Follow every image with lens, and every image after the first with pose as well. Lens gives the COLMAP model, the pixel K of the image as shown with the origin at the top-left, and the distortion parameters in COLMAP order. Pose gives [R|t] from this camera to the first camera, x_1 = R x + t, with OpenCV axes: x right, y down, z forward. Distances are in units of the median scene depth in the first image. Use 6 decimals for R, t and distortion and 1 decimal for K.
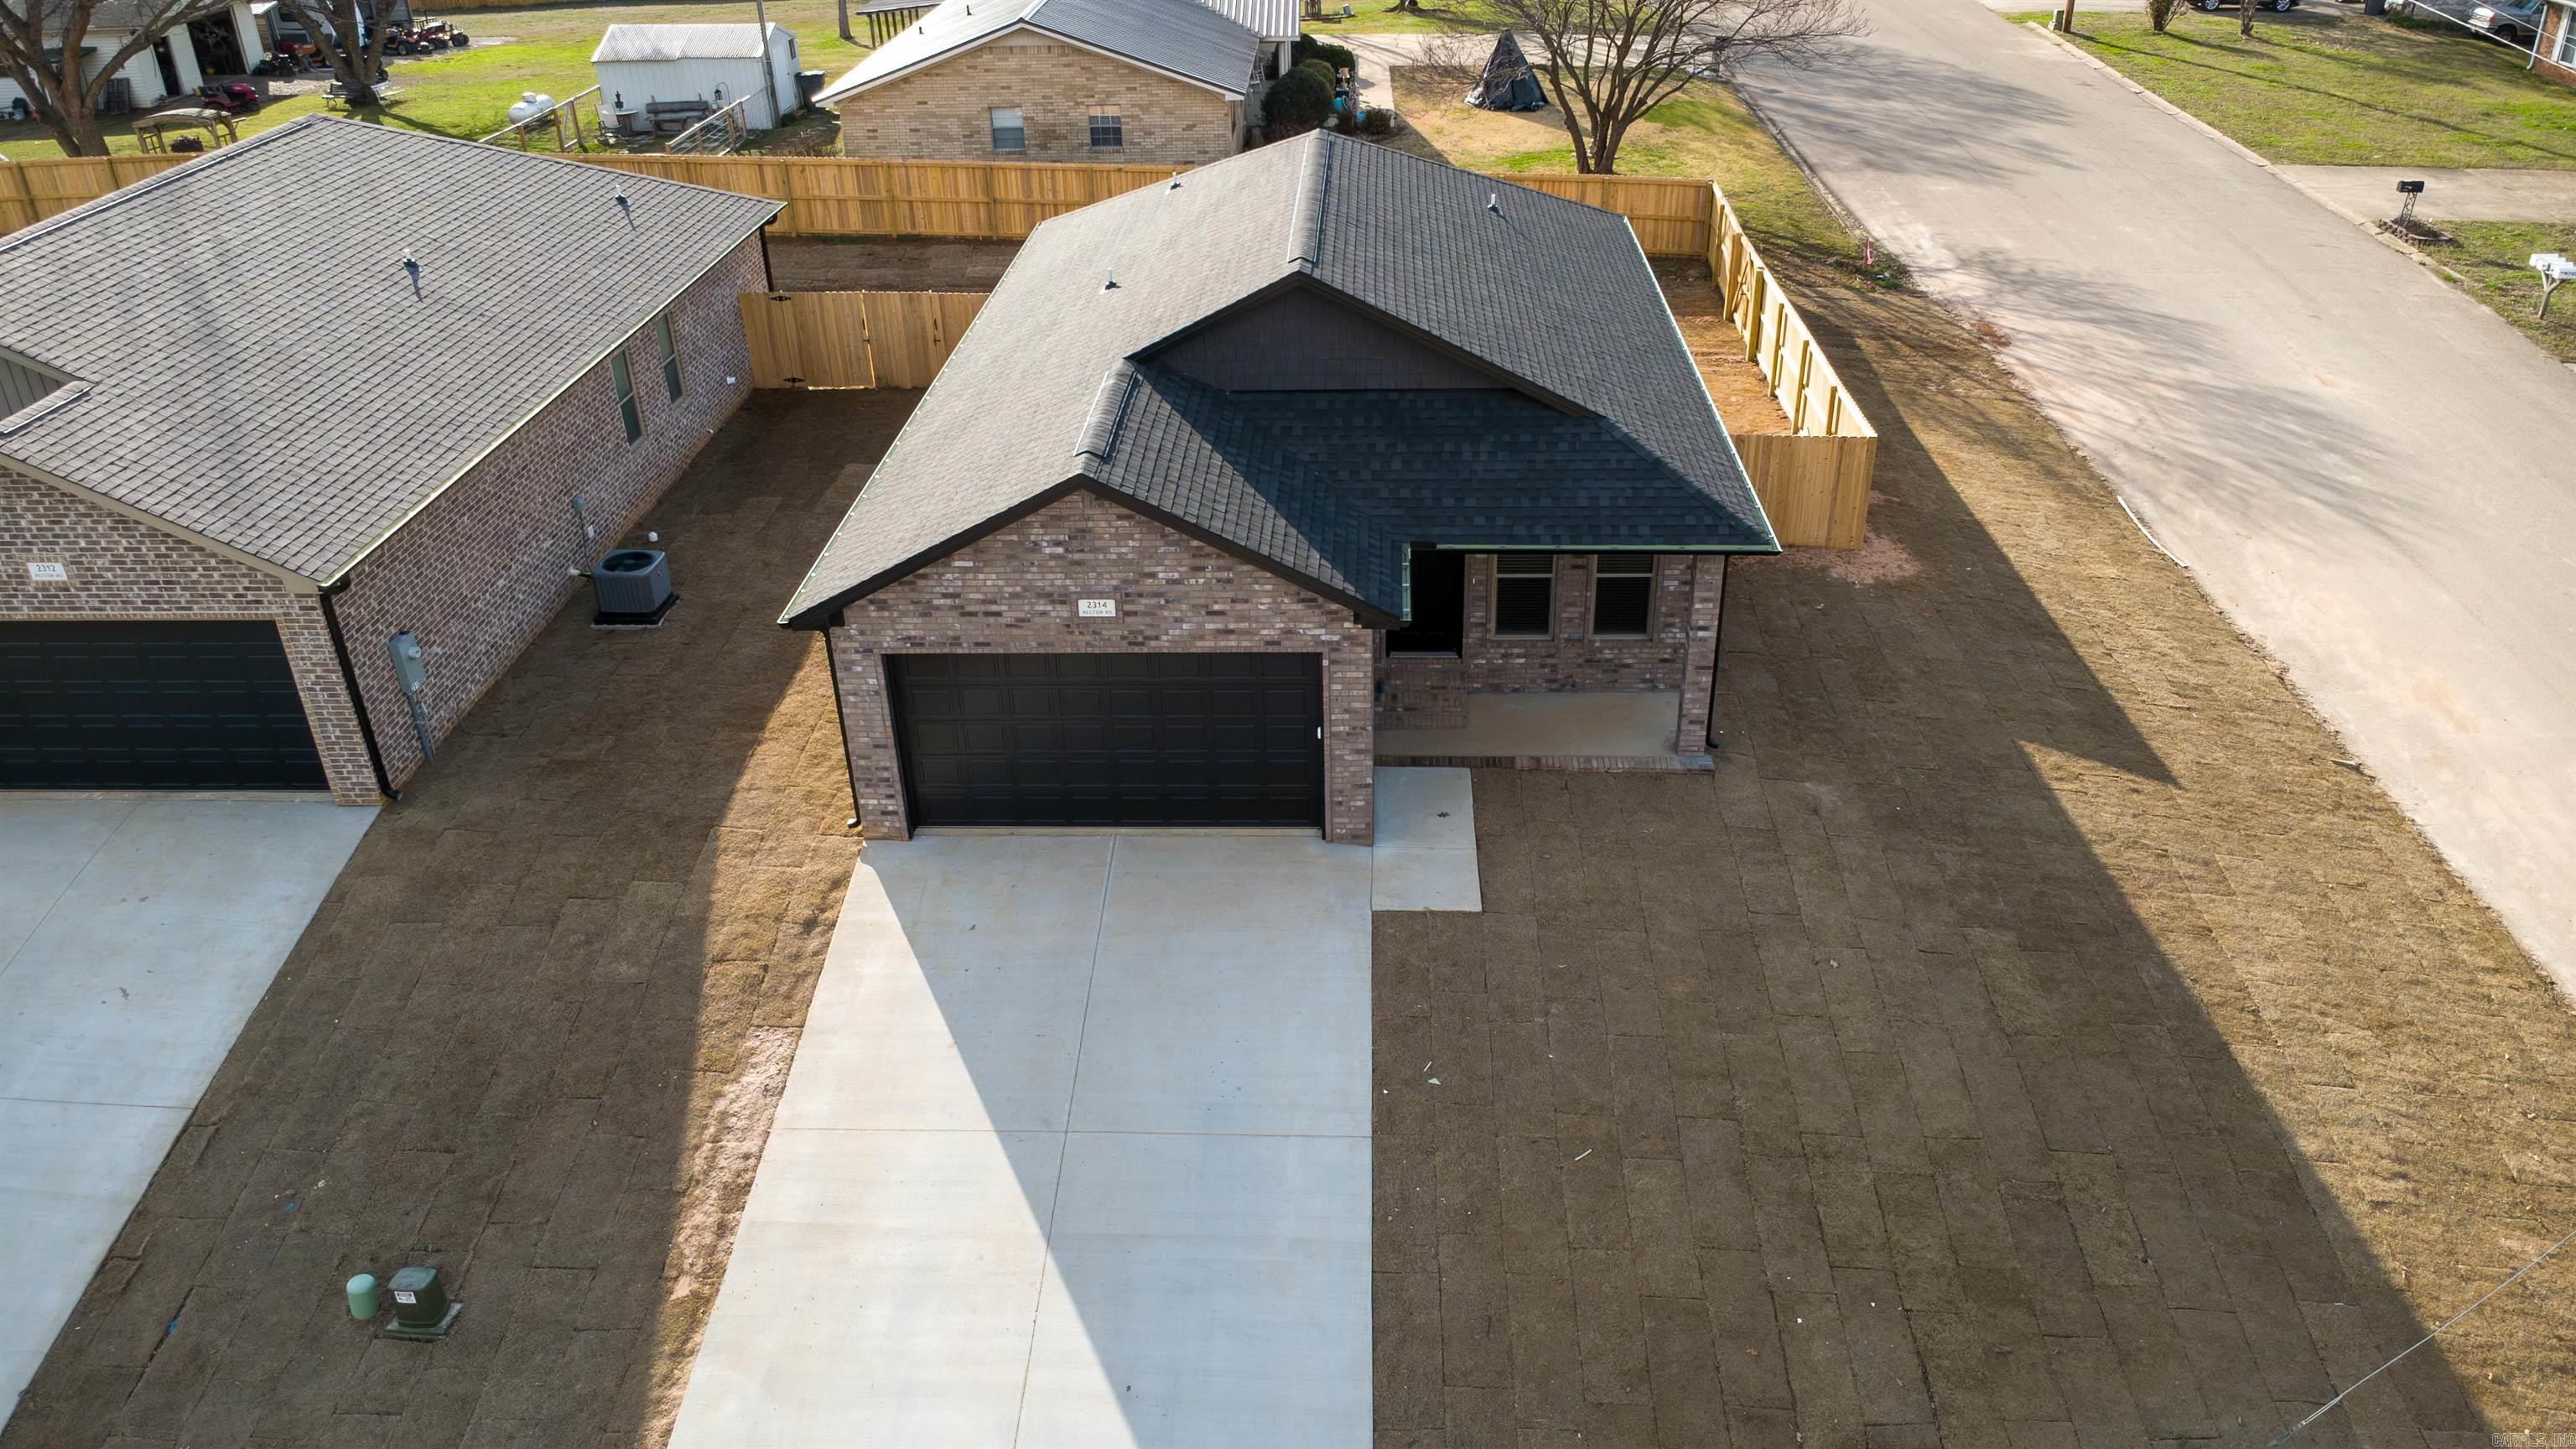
lens RADIAL K [[1806.7, 0, 1291.4], [0, 1806.7, 728.7], [0, 0, 1]] dist [0.028063, -0.044335]
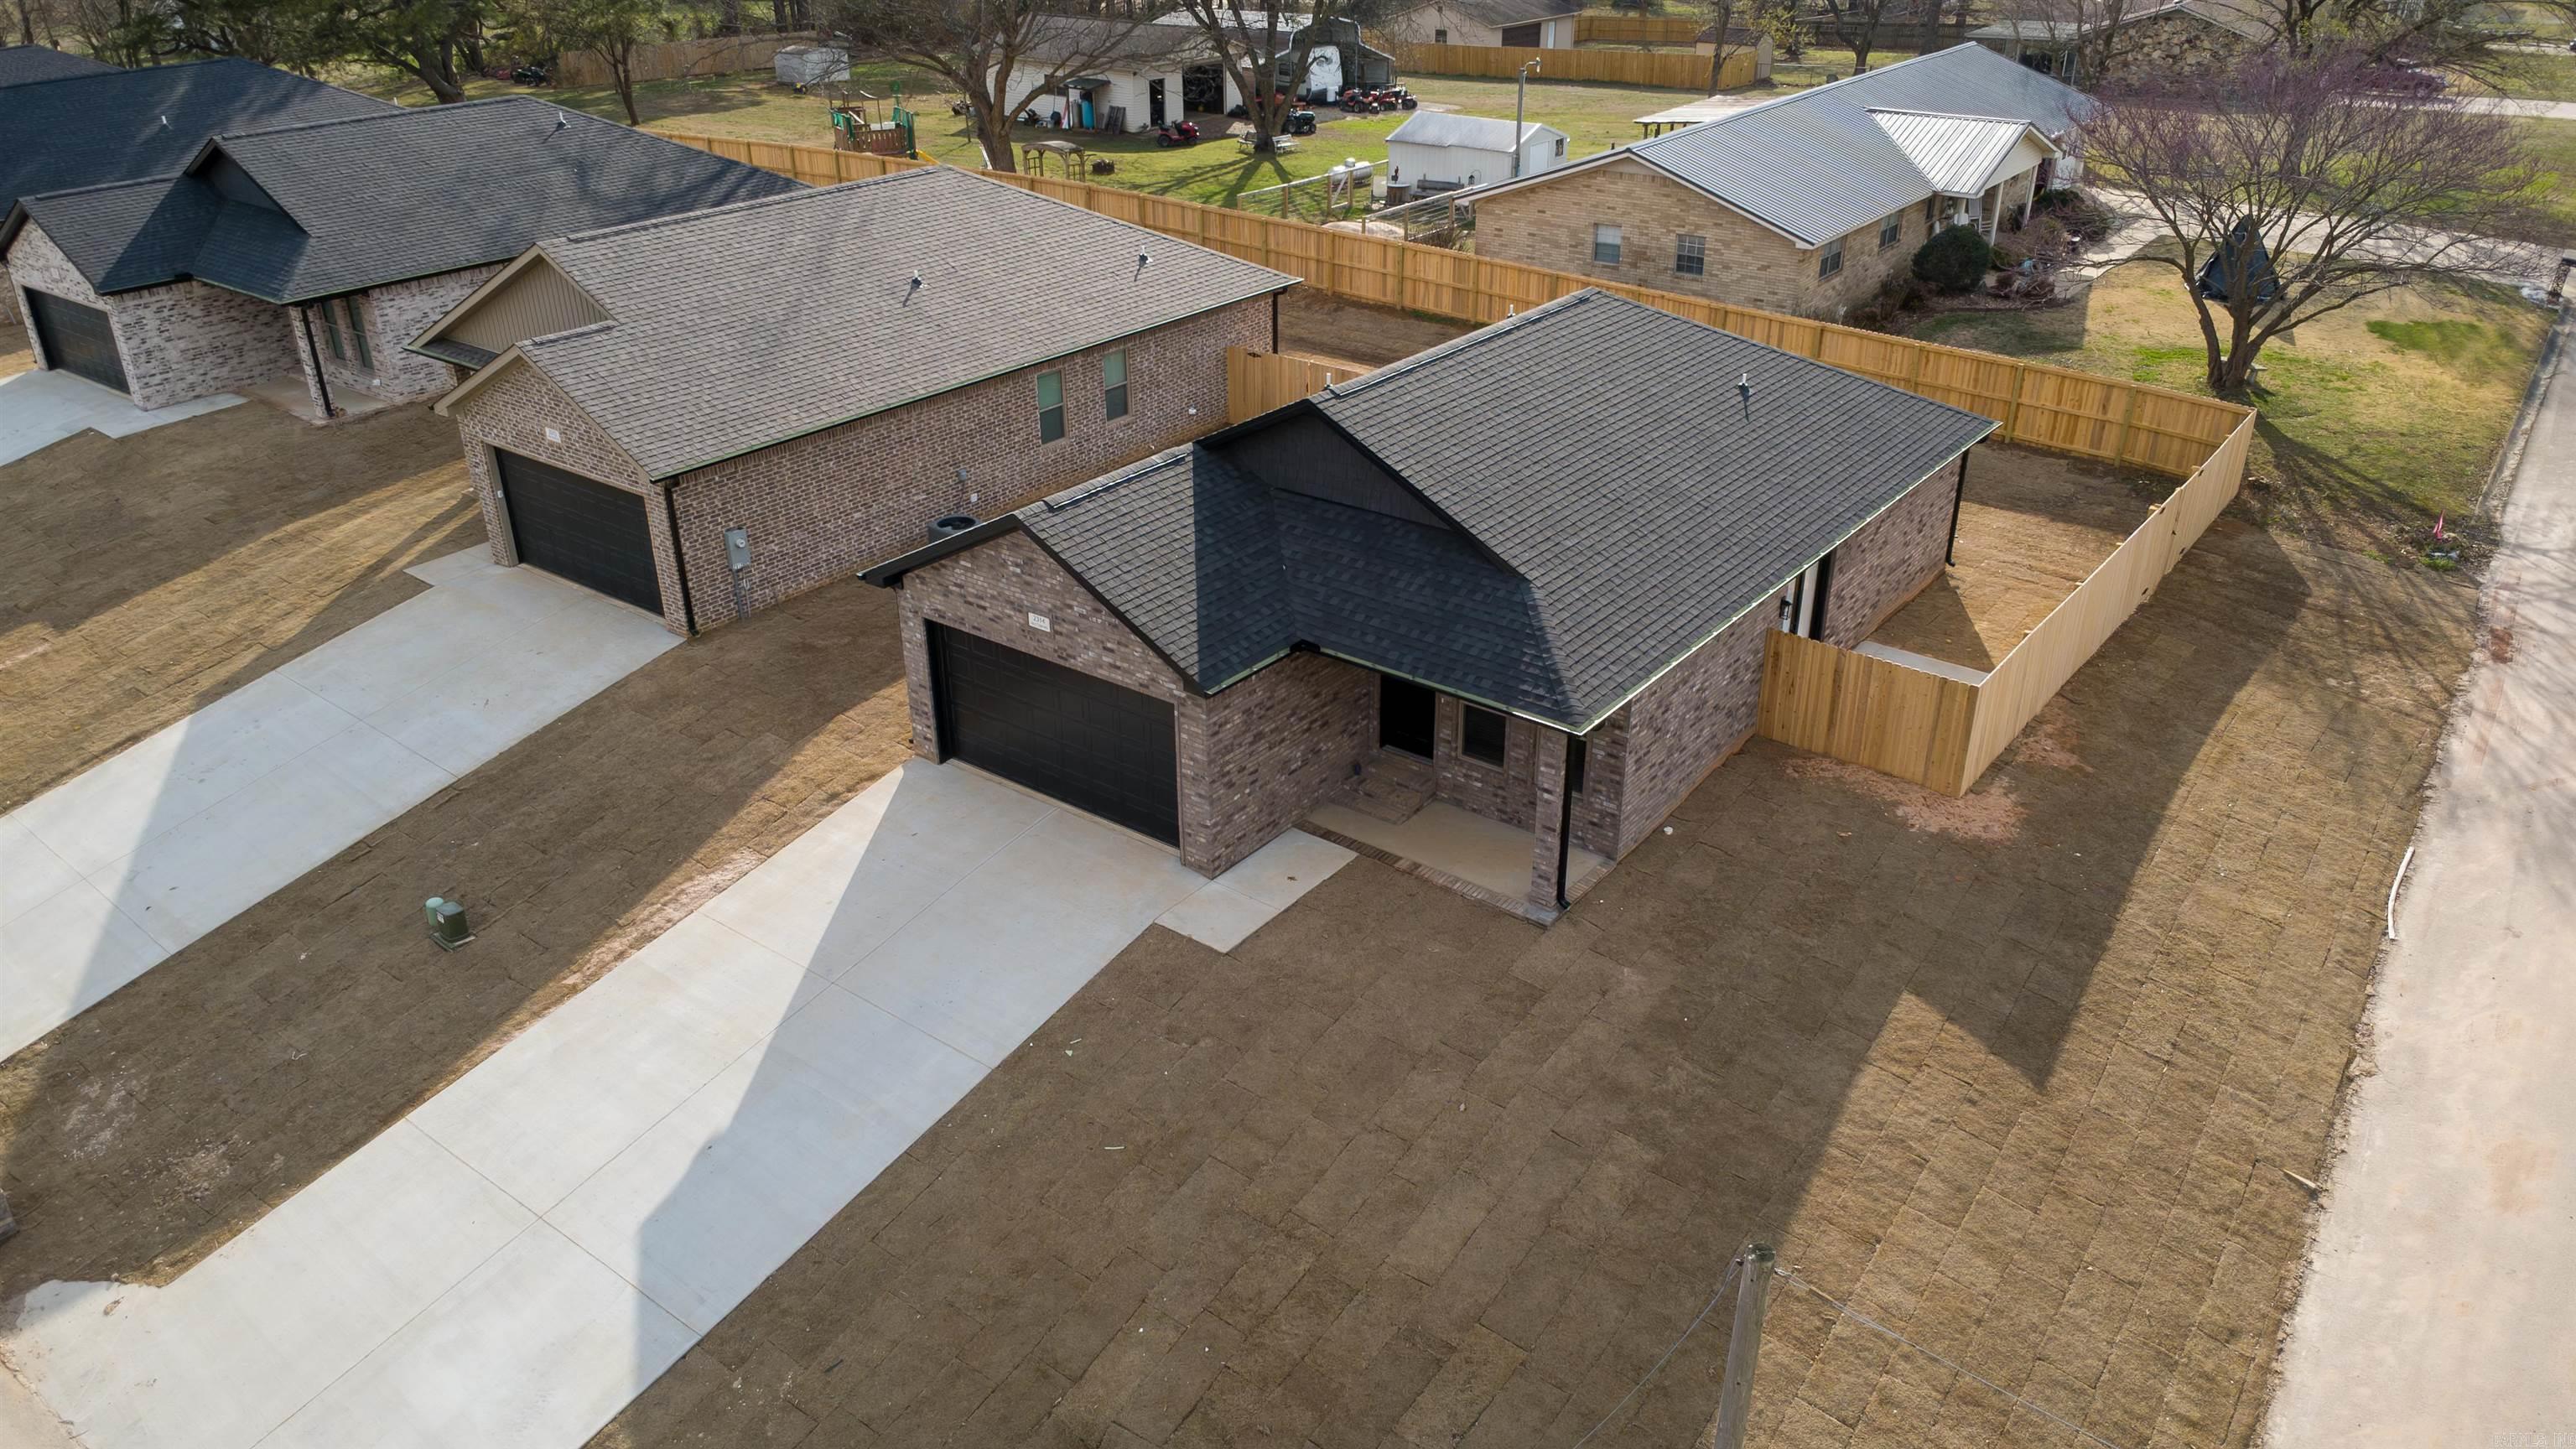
lens RADIAL K [[1806.7, 0, 1291.9], [0, 1806.7, 725.9], [0, 0, 1]] dist [0.028063, -0.044335]
pose [[0.819612, 0.275648, -0.502249, 0.647987], [-0.293497, 0.954895, 0.045120, -0.098864], [0.492032, 0.110428, 0.863545, -0.005443]]
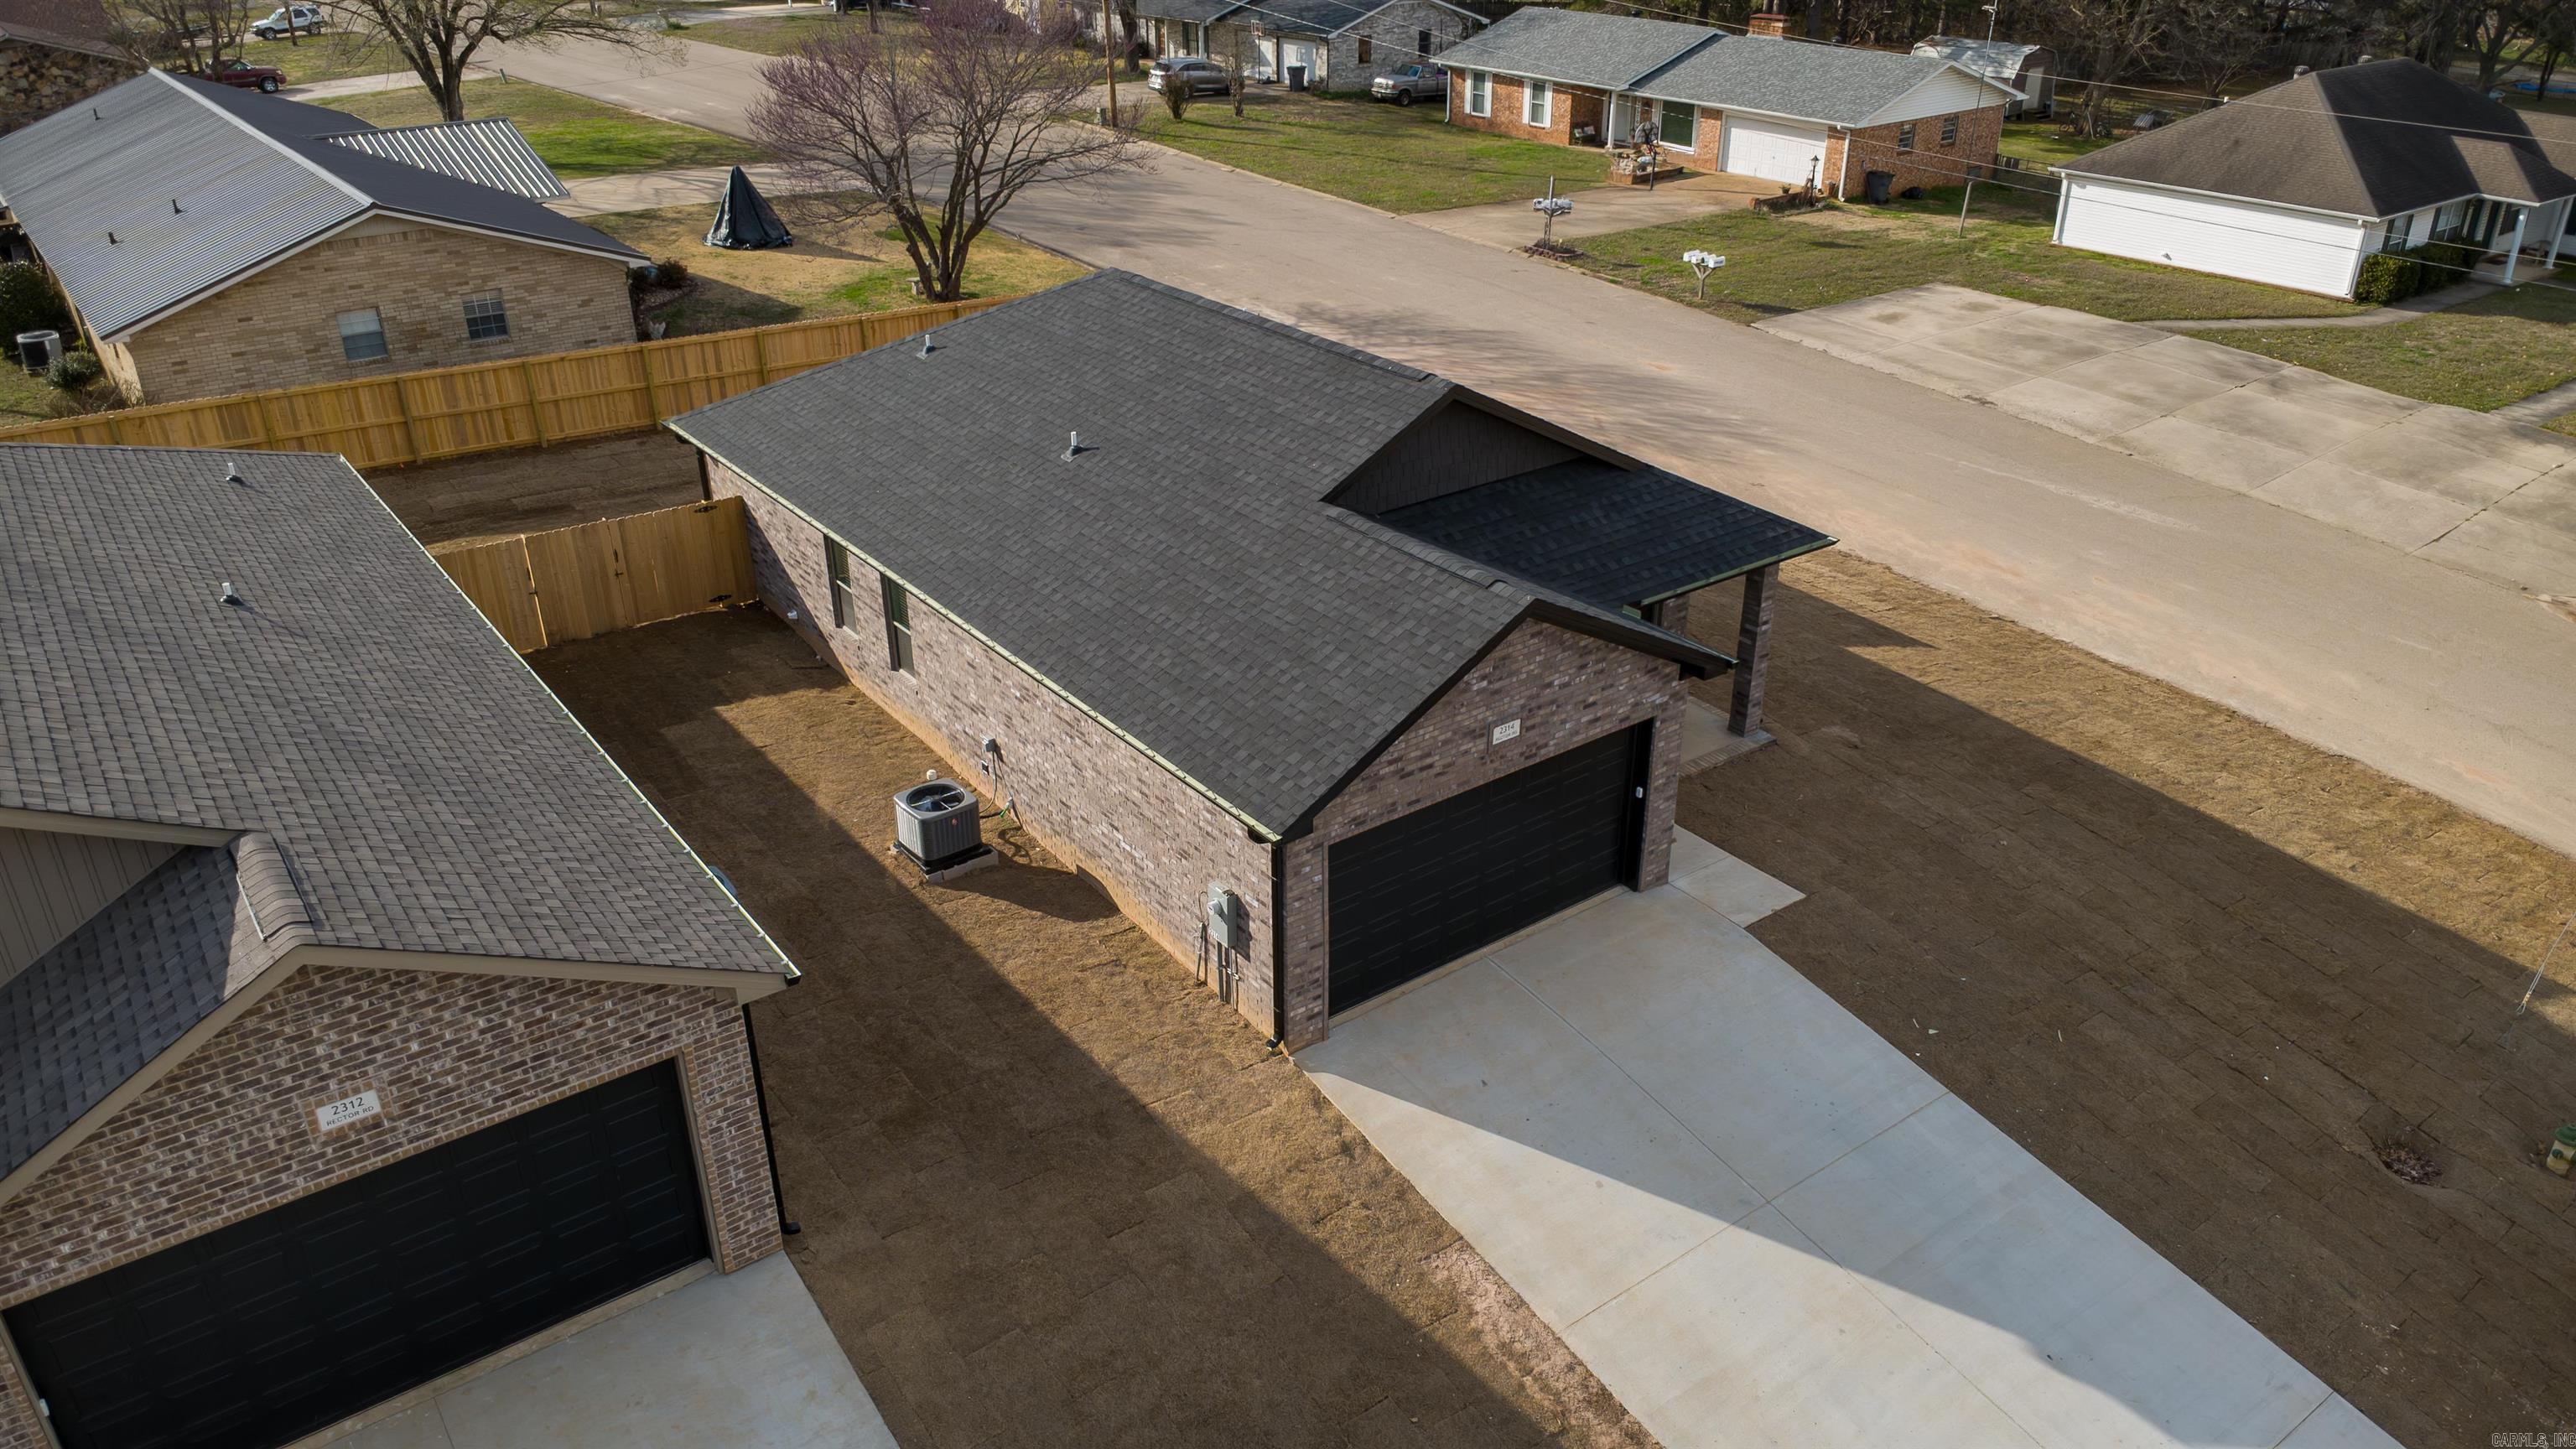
lens RADIAL K [[1806.7, 0, 1288.9], [0, 1806.7, 730.7], [0, 0, 1]] dist [0.028063, -0.044335]
pose [[0.776452, -0.272090, 0.568409, -0.718310], [0.301811, 0.952370, 0.043611, -0.137056], [-0.553202, 0.137691, 0.821589, 0.220500]]
